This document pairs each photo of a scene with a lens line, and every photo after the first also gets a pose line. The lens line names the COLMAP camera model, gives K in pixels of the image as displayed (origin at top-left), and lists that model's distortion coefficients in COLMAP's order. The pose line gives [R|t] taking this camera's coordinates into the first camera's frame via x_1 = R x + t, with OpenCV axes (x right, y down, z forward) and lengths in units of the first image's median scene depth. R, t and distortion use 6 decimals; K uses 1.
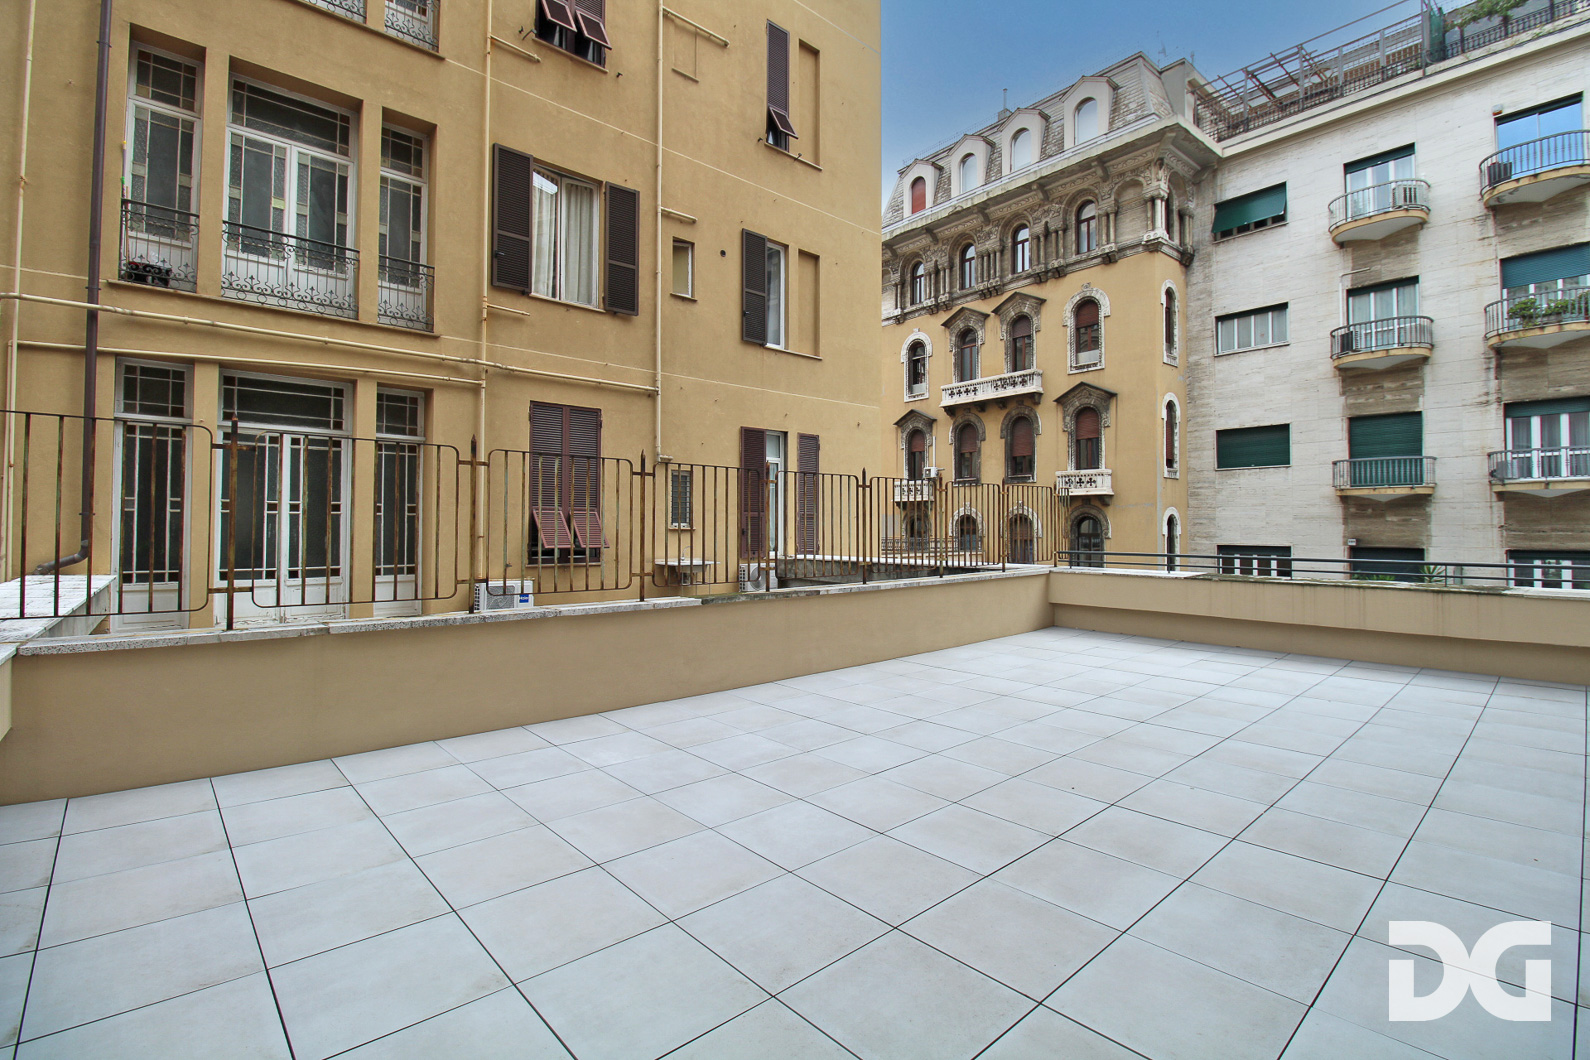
lens RADIAL K [[744.1, 0, 817.0], [0, 744.1, 520.9], [0, 0, 1]] dist [0.001696, -0.011306]
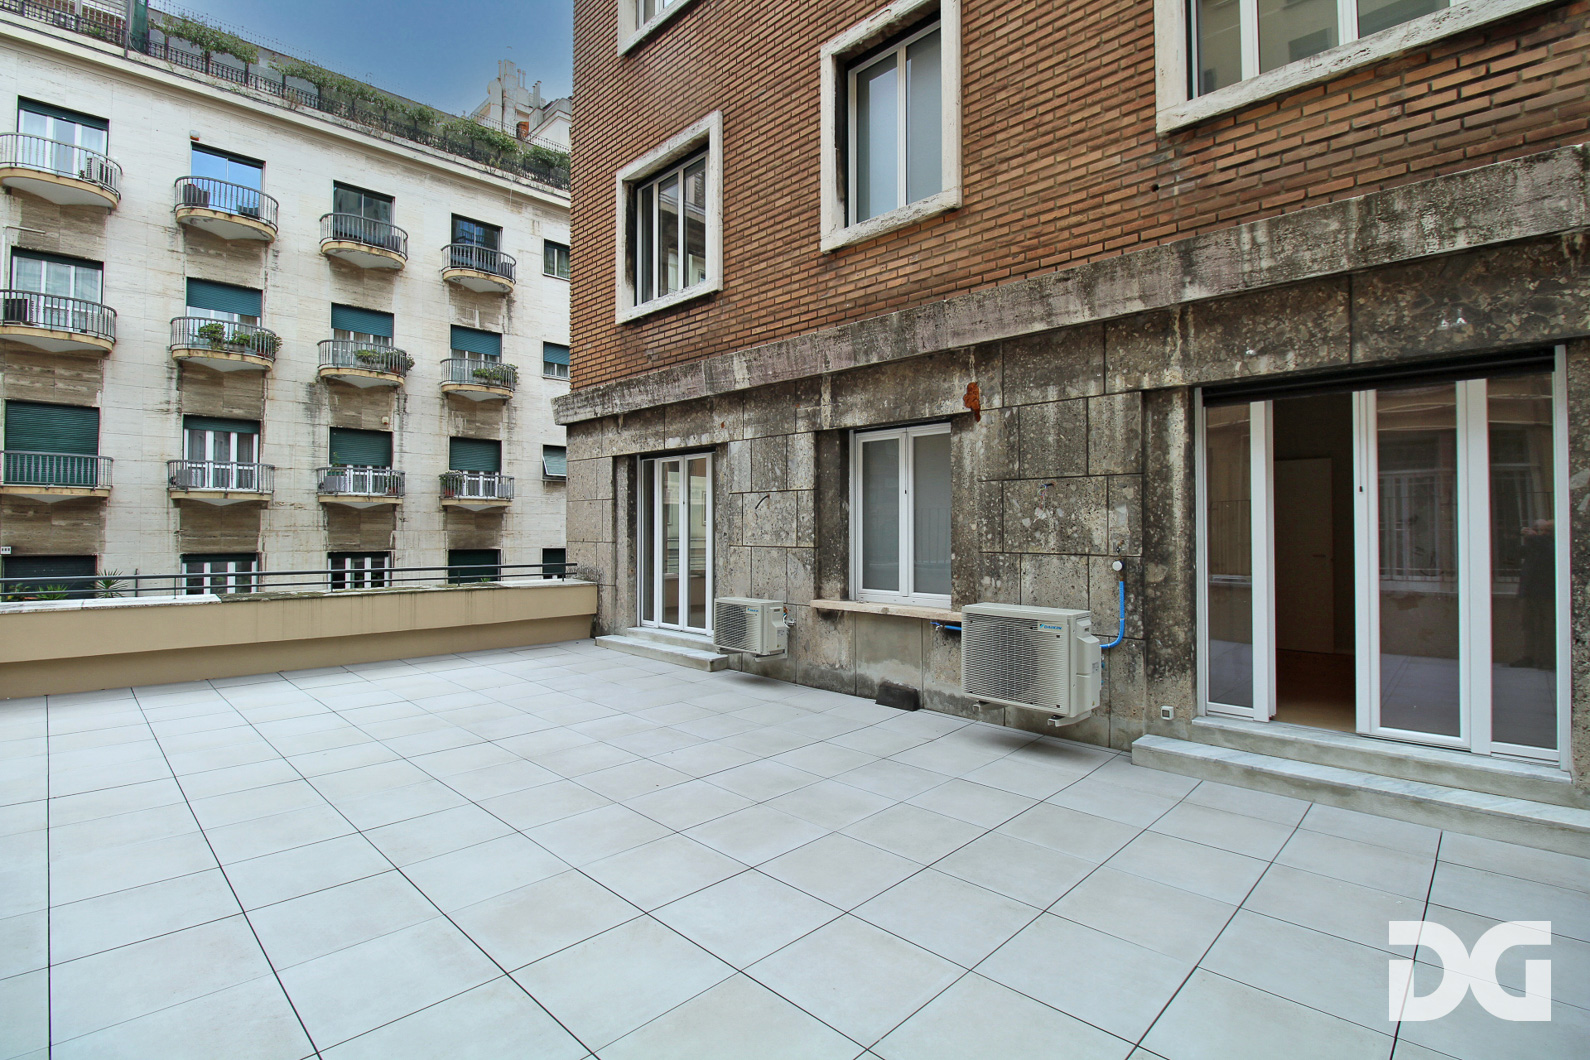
lens RADIAL K [[744.1, 0, 795.1], [0, 744.1, 524.6], [0, 0, 1]] dist [0.001696, -0.011306]
pose [[-0.058056, 0.007567, 0.998285, -0.167171], [-0.010998, 0.999906, -0.008219, -0.003739], [-0.998253, -0.011456, -0.057967, 0.189827]]
